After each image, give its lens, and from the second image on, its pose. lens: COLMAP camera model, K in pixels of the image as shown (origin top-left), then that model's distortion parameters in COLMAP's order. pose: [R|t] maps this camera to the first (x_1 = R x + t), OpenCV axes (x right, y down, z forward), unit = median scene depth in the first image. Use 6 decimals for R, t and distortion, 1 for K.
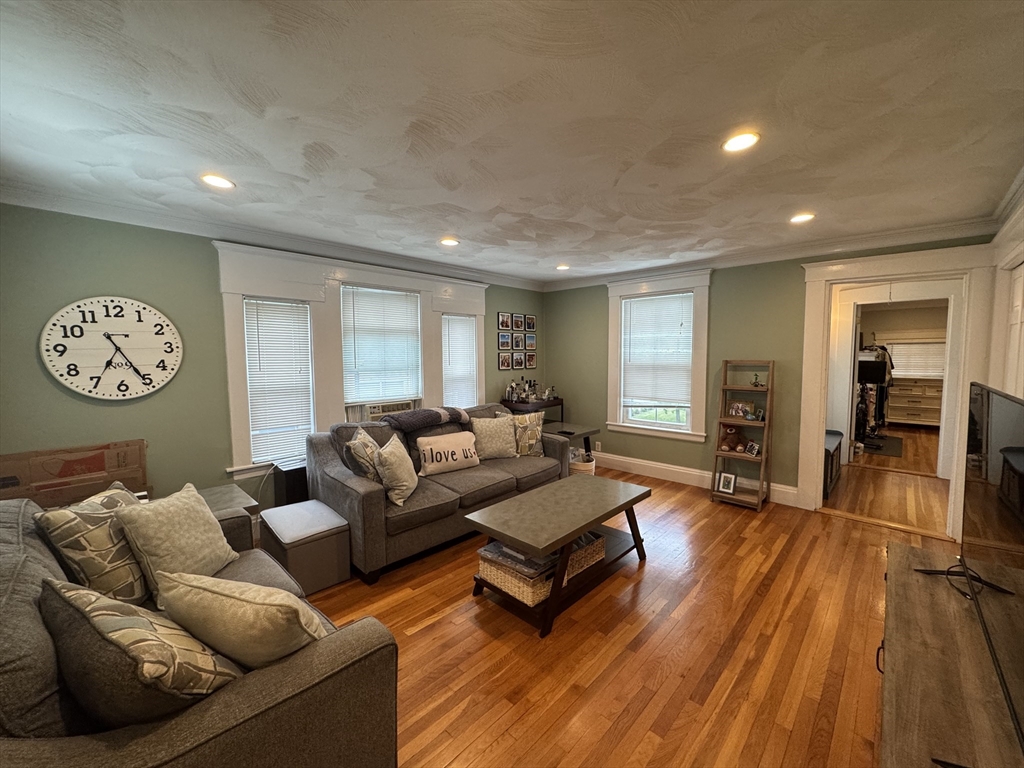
lens RADIAL K [[412.8, 0, 512.2], [0, 412.8, 384.5], [0, 0, 1]] dist [0.000503, 0.000006]
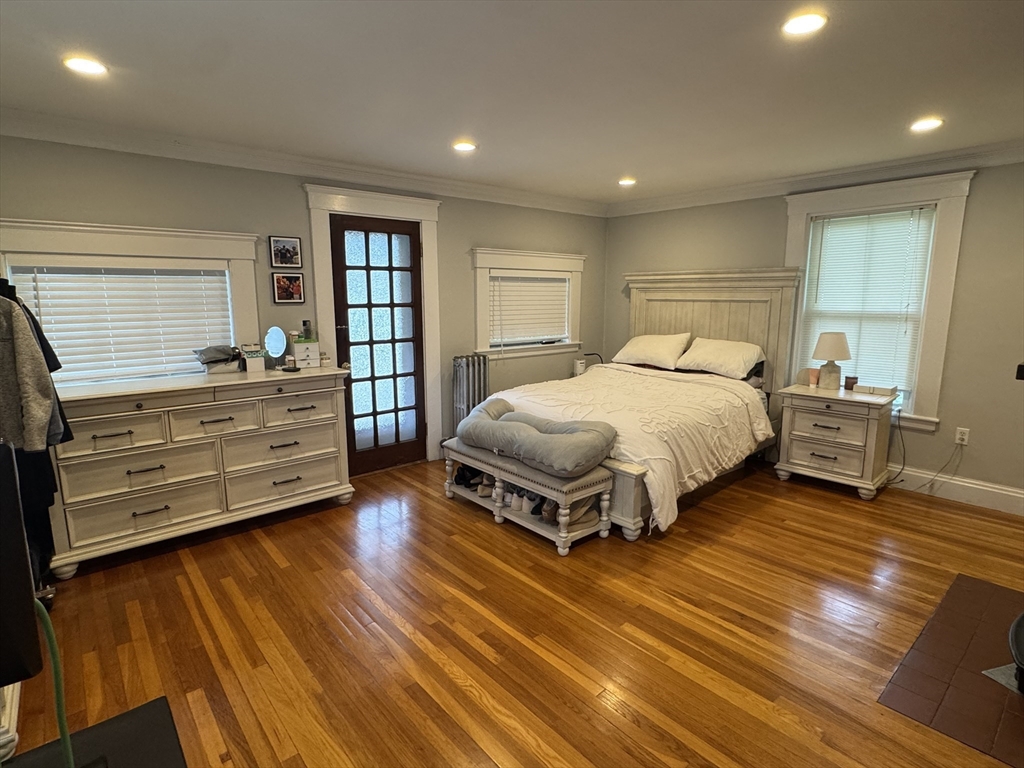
lens RADIAL K [[536.2, 0, 512.2], [0, 536.2, 386.1], [0, 0, 1]] dist [0.002015, 0.000230]
pose [[0.093333, -0.167465, 0.981450, 0.627670], [0.069159, 0.984463, 0.161402, -0.061916], [-0.993230, 0.052812, 0.103464, 0.693034]]
